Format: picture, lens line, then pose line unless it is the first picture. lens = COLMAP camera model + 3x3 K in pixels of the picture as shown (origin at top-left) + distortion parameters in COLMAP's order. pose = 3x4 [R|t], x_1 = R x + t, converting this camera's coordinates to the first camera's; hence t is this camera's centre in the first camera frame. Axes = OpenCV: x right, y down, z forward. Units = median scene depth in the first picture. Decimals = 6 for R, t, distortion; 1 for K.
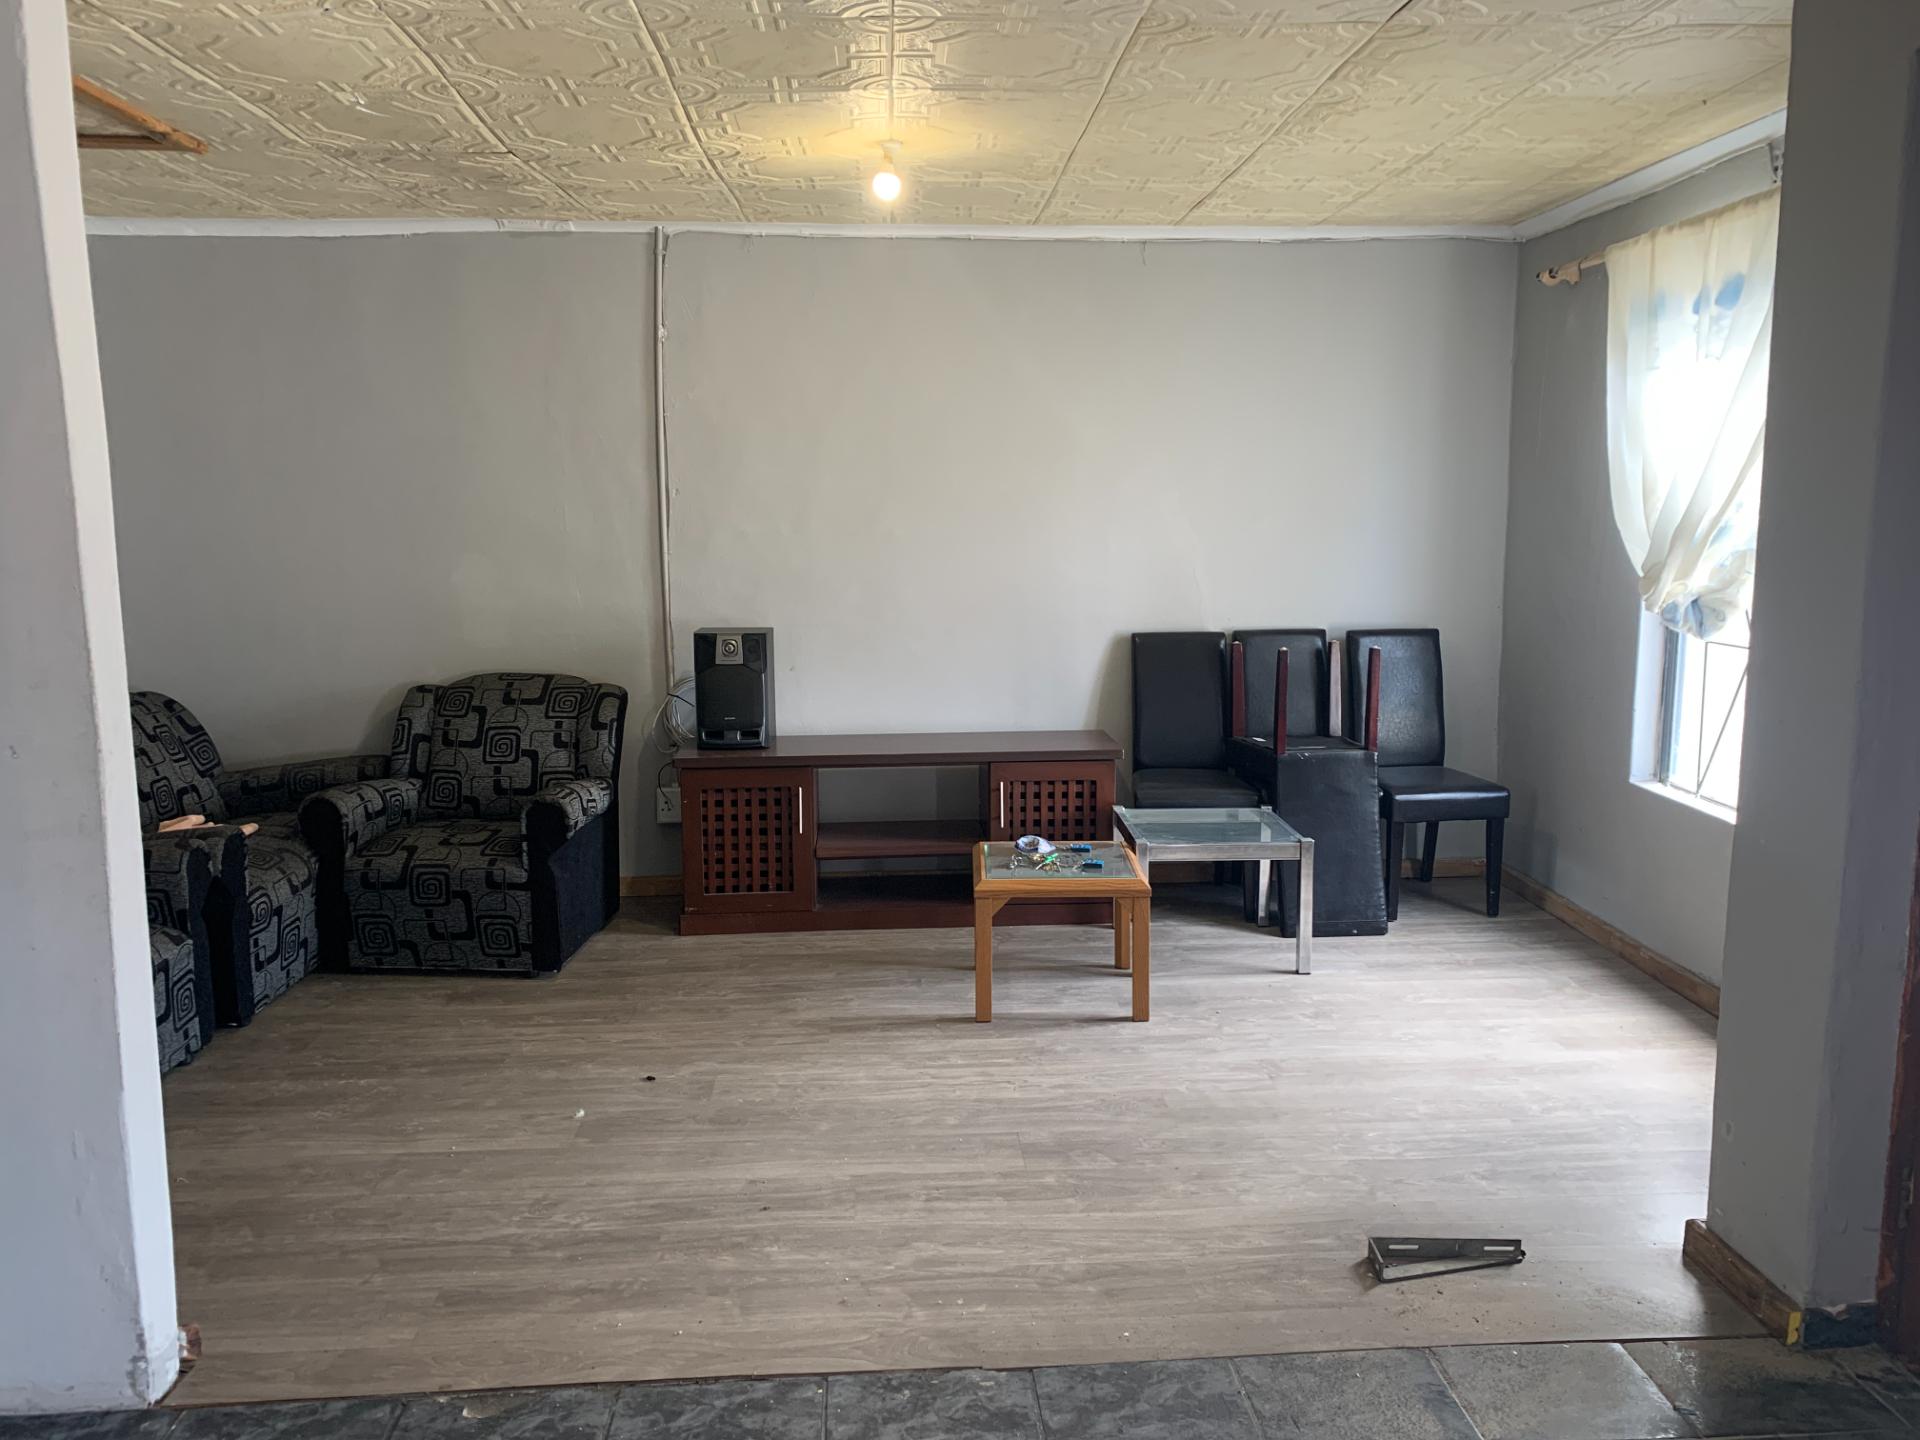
lens RADIAL K [[1475.0, 0, 968.2], [0, 1475.0, 699.2], [0, 0, 1]] dist [0.042826, -0.047232]
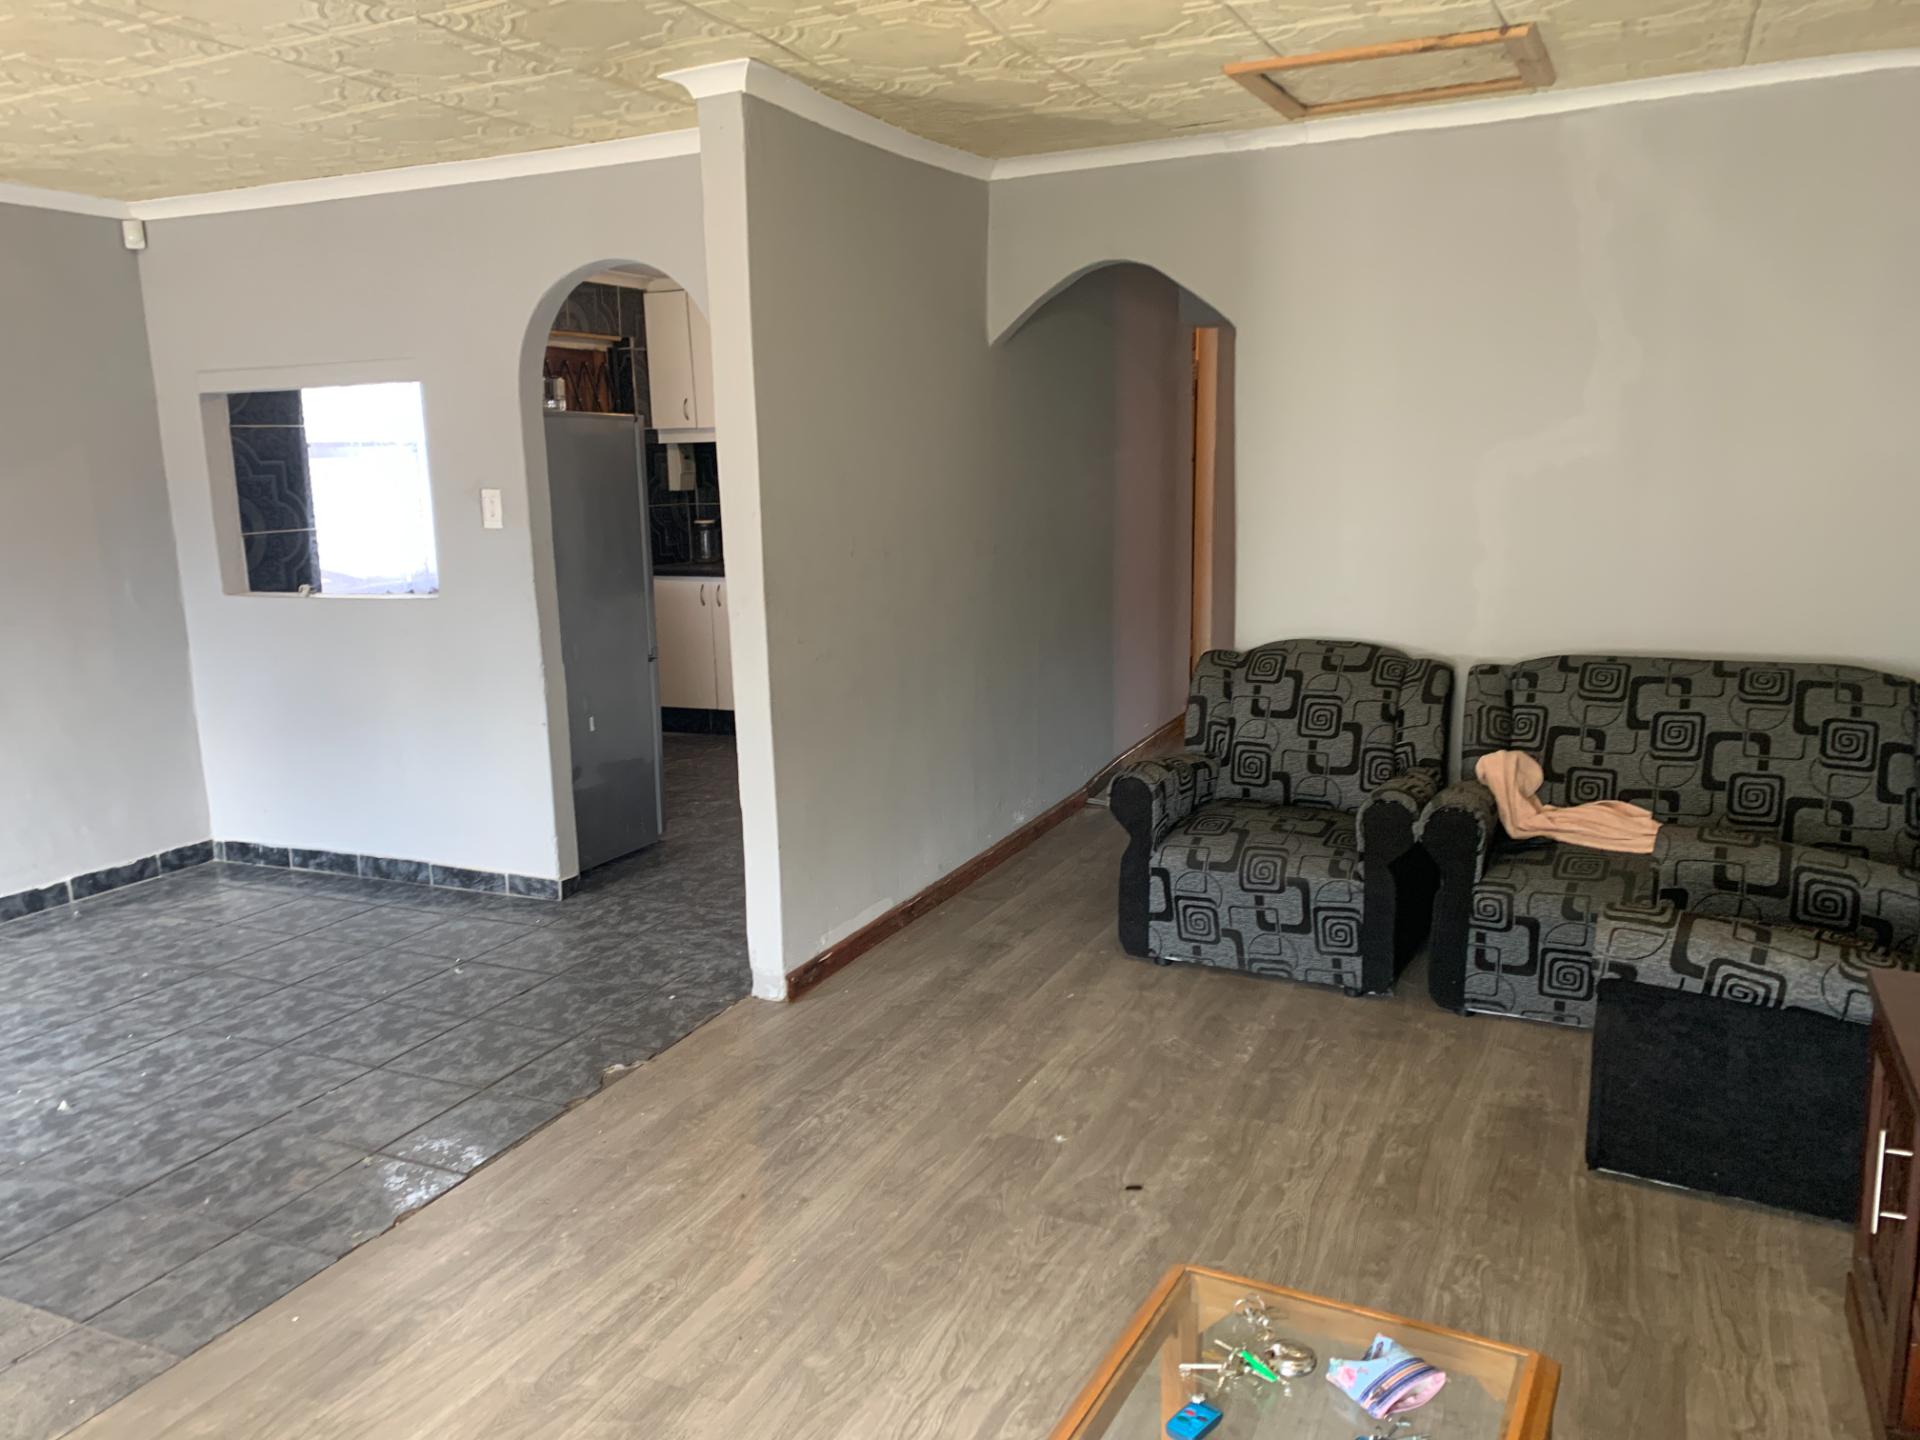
lens RADIAL K [[1475.0, 0, 968.2], [0, 1475.0, 699.2], [0, 0, 1]] dist [0.042826, -0.047232]
pose [[-0.474872, 0.171933, -0.863096, 0.435514], [-0.091136, 0.965850, 0.242545, -0.171544], [0.875323, 0.193837, -0.442986, 1.109914]]
